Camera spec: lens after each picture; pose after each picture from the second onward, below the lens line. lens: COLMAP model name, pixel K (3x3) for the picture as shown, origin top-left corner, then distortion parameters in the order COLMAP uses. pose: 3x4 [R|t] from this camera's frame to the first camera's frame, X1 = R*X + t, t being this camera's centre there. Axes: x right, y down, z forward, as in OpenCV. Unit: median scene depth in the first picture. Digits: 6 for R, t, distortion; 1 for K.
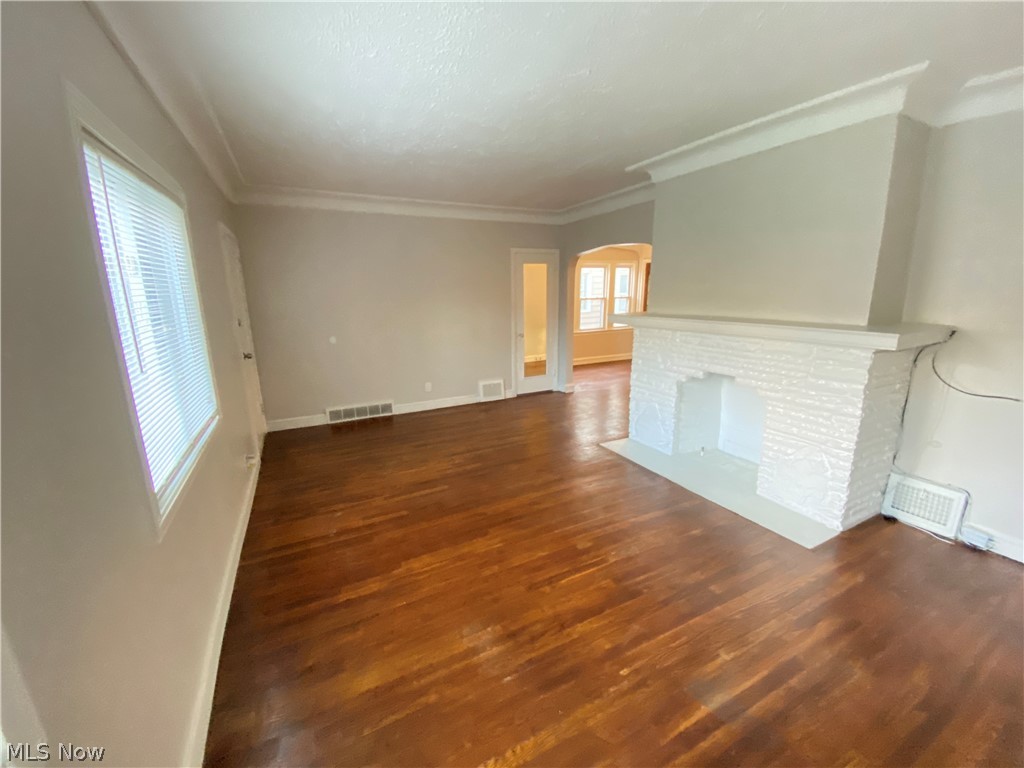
lens RADIAL K [[413.3, 0, 514.1], [0, 413.3, 385.7], [0, 0, 1]] dist [0.024743, -0.019916]
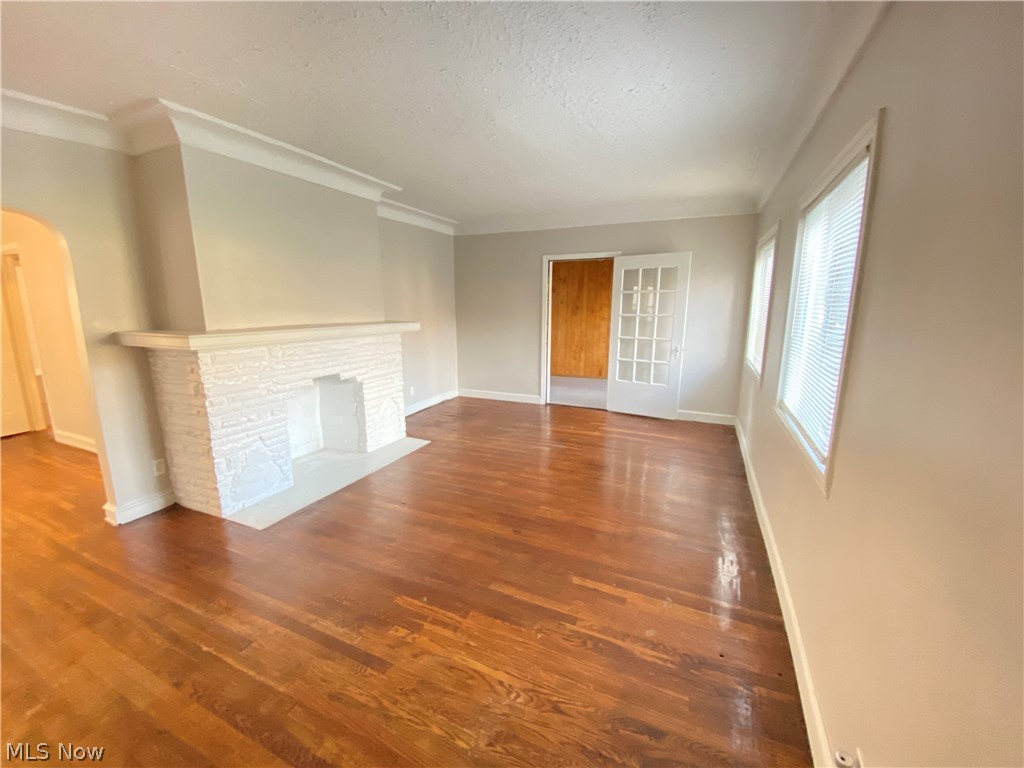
lens RADIAL K [[413.3, 0, 514.1], [0, 413.3, 385.7], [0, 0, 1]] dist [0.024743, -0.019916]
pose [[-0.625394, -0.142463, 0.767194, -0.731315], [0.190036, 0.925782, 0.326823, -0.298079], [-0.756815, 0.350188, -0.551905, 1.383756]]
